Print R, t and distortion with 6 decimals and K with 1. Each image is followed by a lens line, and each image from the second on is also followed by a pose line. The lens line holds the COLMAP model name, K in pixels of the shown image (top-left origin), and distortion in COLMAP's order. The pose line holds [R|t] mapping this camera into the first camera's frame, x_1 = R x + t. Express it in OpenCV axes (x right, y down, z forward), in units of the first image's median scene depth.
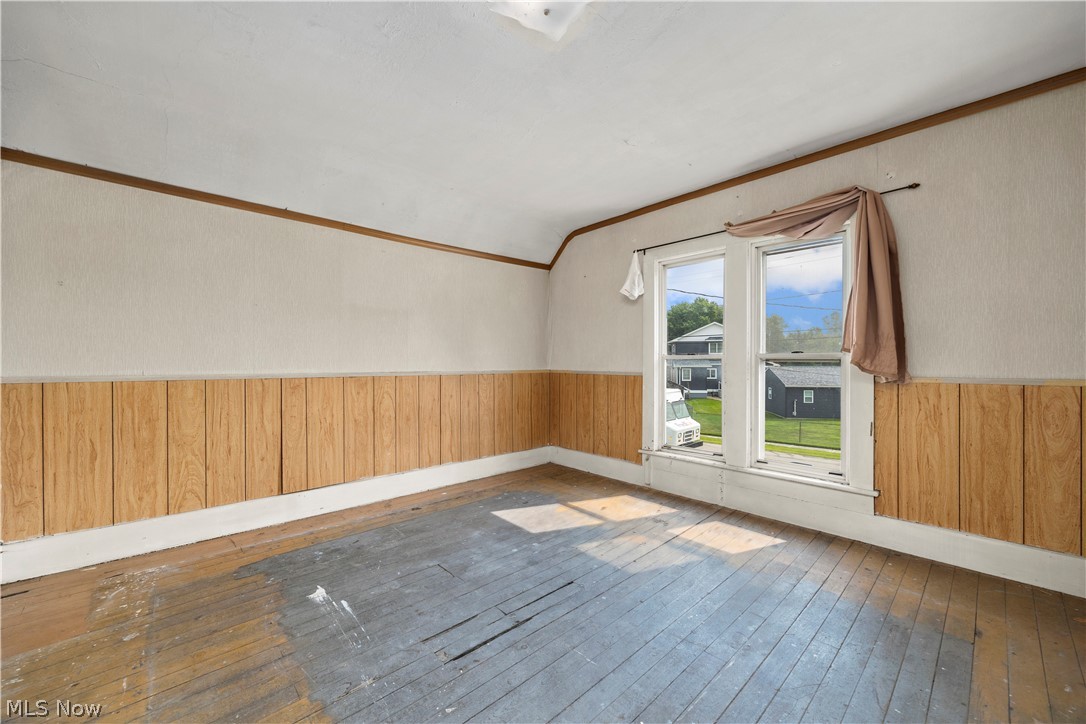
lens RADIAL K [[425.2, 0, 532.7], [0, 425.2, 365.1], [0, 0, 1]] dist [-0.002546, 0.000448]
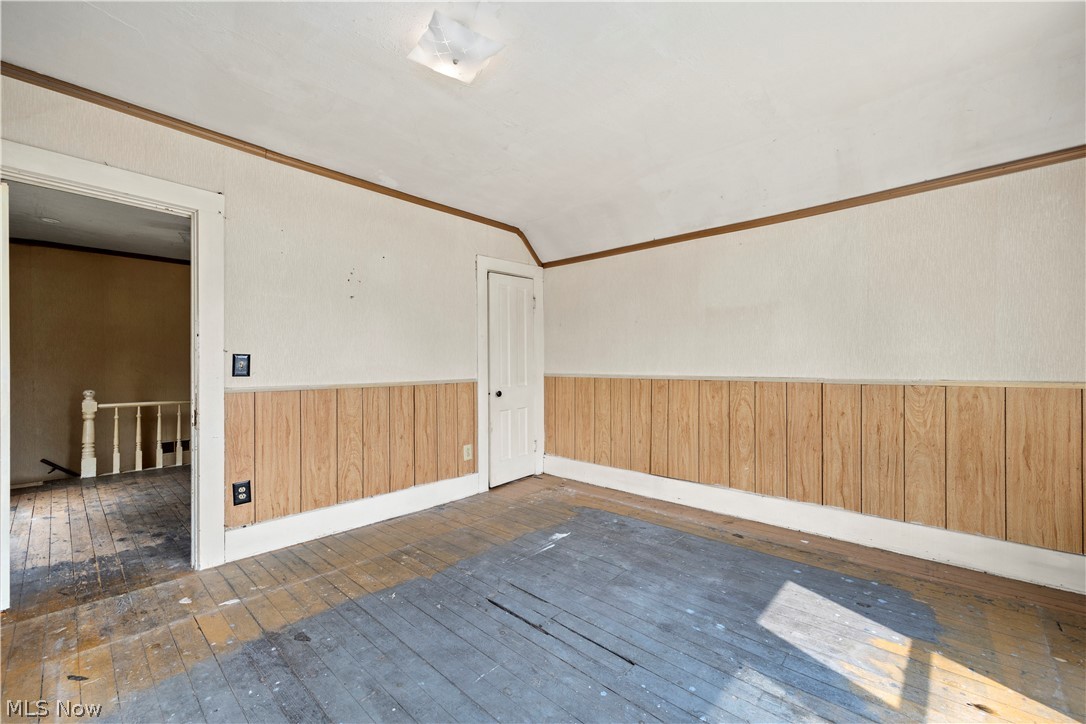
lens RADIAL K [[425.2, 0, 536.8], [0, 425.2, 362.9], [0, 0, 1]] dist [-0.002546, 0.000448]
pose [[0.087199, -0.009524, -0.996145, 0.730288], [-0.005599, 0.999934, -0.010051, -0.001947], [0.996175, 0.006454, 0.087140, 0.684230]]
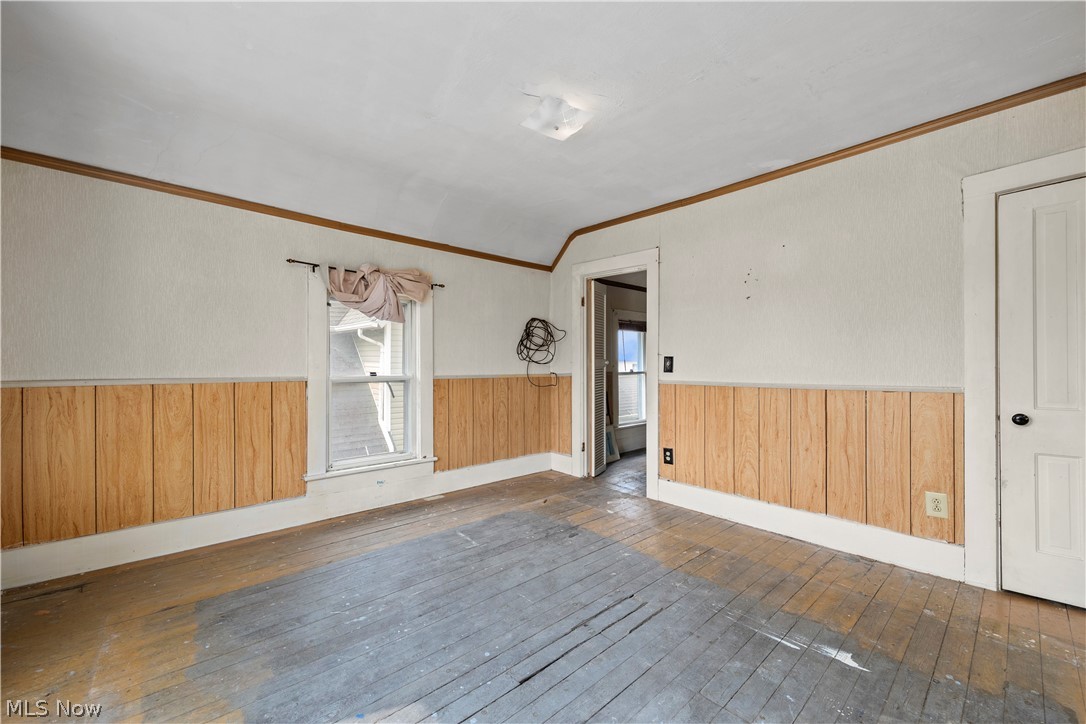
lens RADIAL K [[425.2, 0, 551.2], [0, 425.2, 362.2], [0, 0, 1]] dist [-0.002546, 0.000448]
pose [[-0.999504, -0.004234, -0.031196, 0.059855], [-0.004281, 0.999990, 0.001461, -0.010970], [0.031189, 0.001593, -0.999512, 1.513774]]
